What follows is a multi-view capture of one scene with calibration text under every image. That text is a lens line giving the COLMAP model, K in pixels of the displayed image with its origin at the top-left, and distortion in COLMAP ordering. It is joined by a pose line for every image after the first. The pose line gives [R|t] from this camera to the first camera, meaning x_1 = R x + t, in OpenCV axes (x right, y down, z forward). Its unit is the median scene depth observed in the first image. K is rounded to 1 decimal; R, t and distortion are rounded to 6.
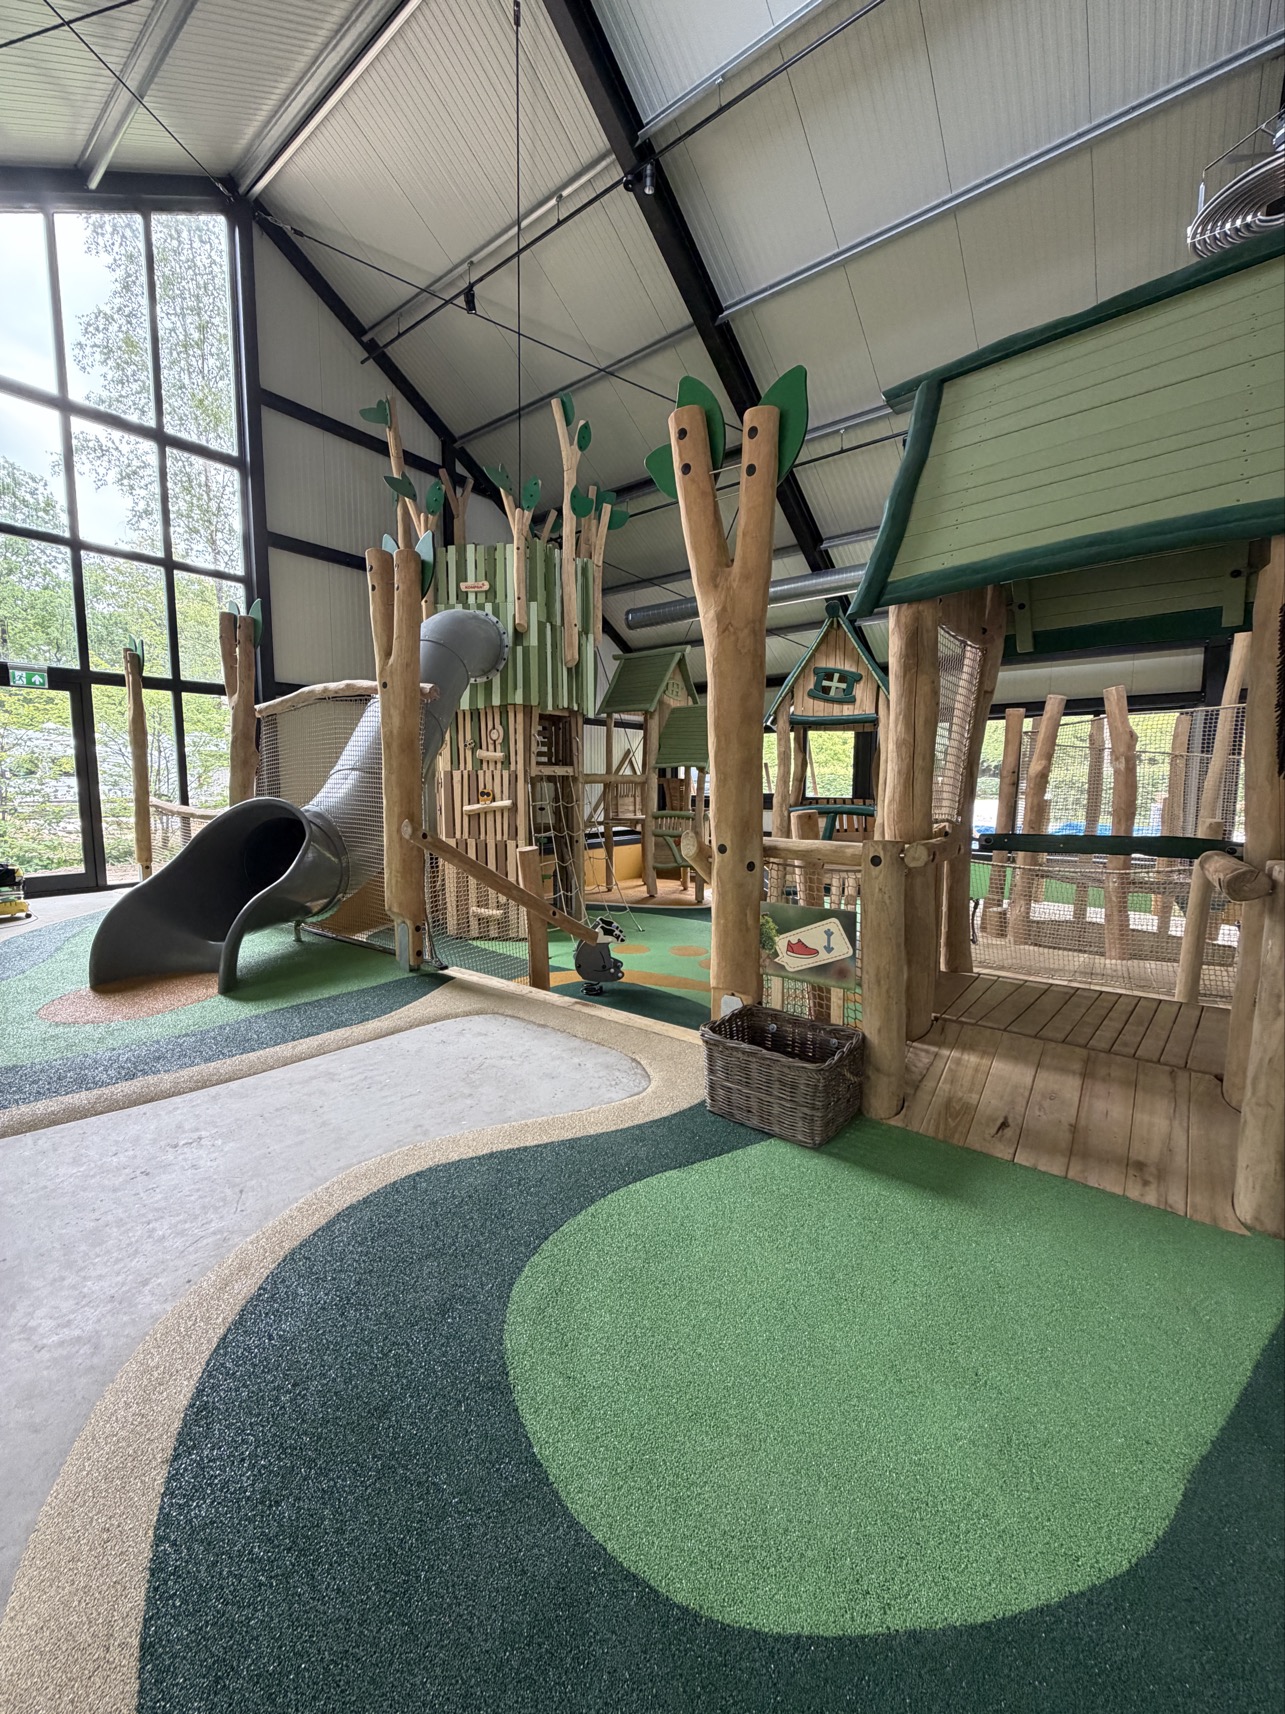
lens RADIAL K [[661.8, 0, 642.5], [0, 661.8, 857.0], [0, 0, 1]] dist [0.000413, -0.000246]
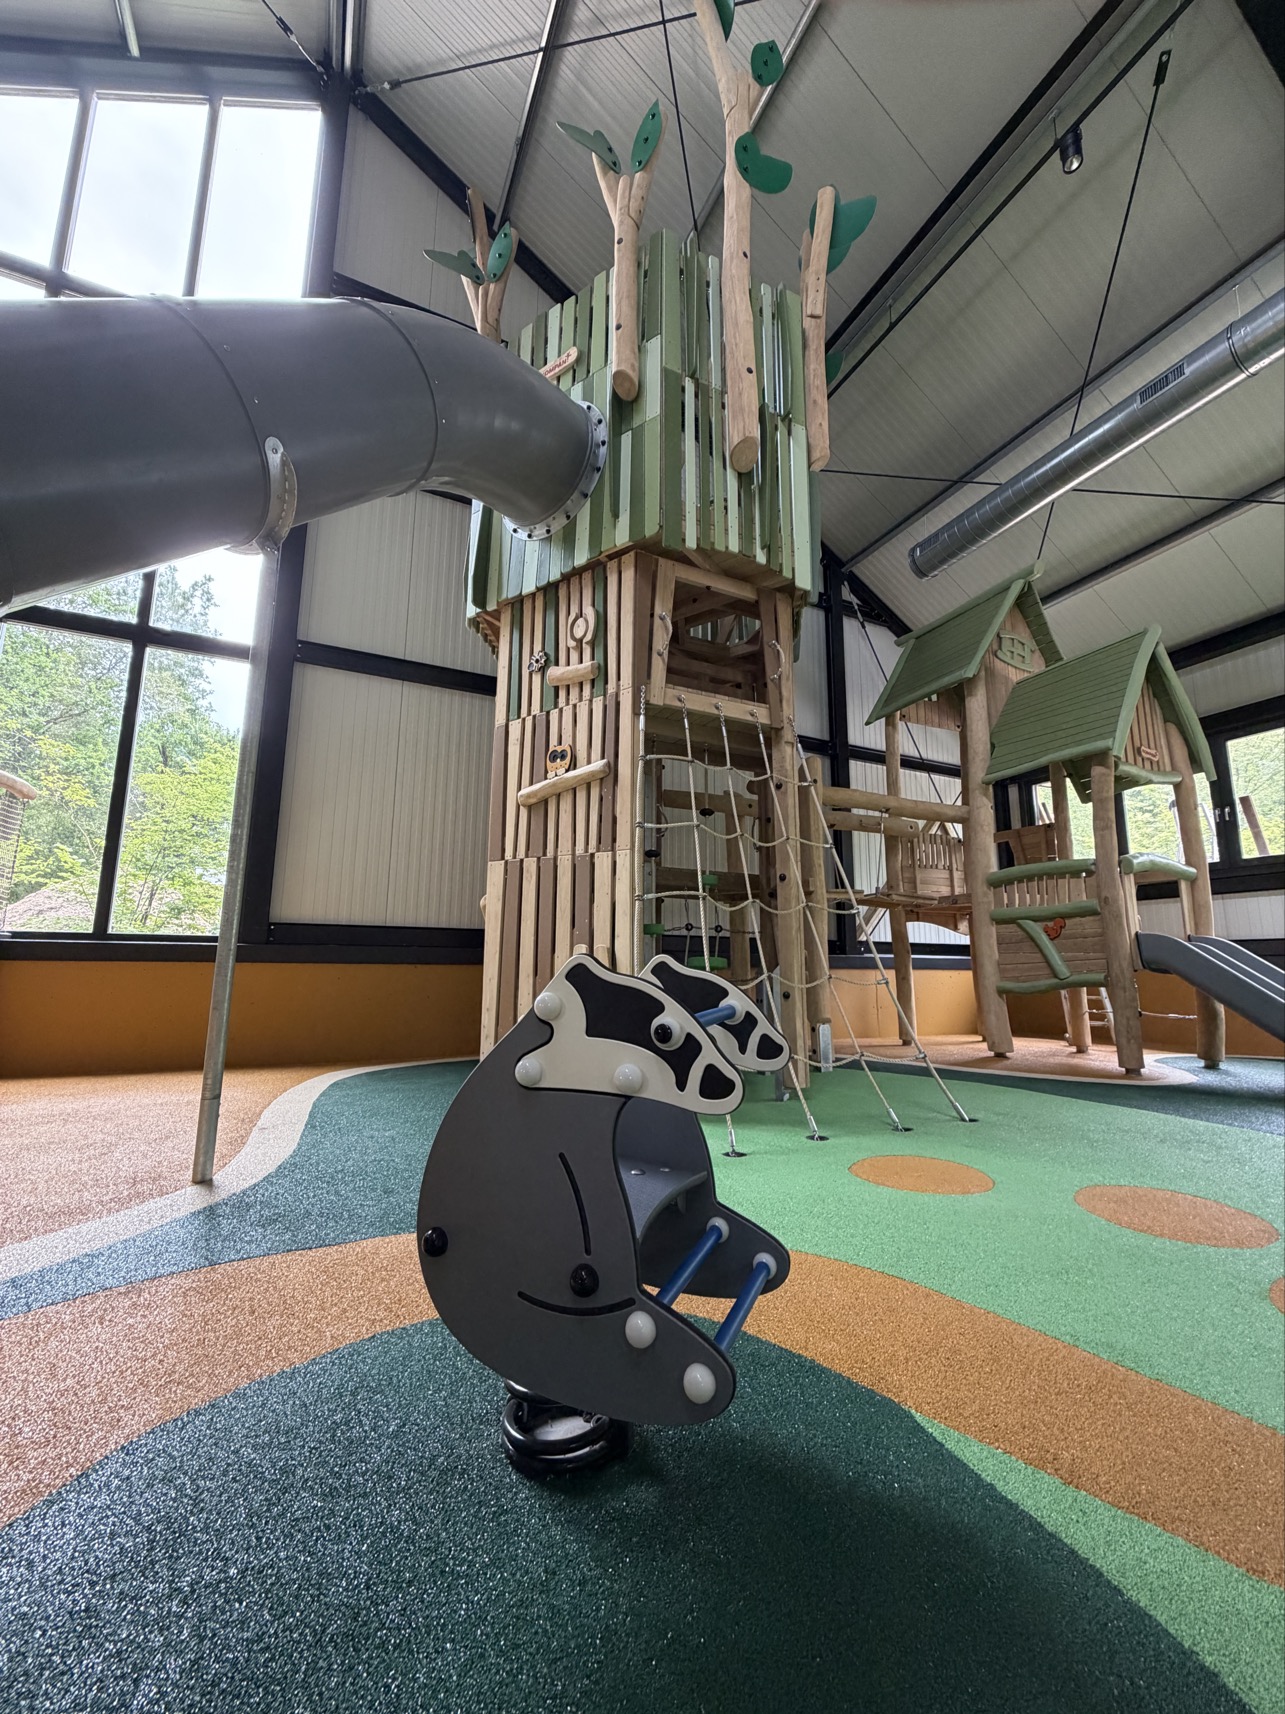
lens RADIAL K [[661.8, 0, 642.5], [0, 661.8, 857.0], [0, 0, 1]] dist [0.000413, -0.000246]
pose [[0.891677, -0.070335, -0.447175, 0.011142], [-0.061134, 0.960094, -0.272914, 0.092020], [0.448526, 0.270689, 0.851794, 0.661049]]
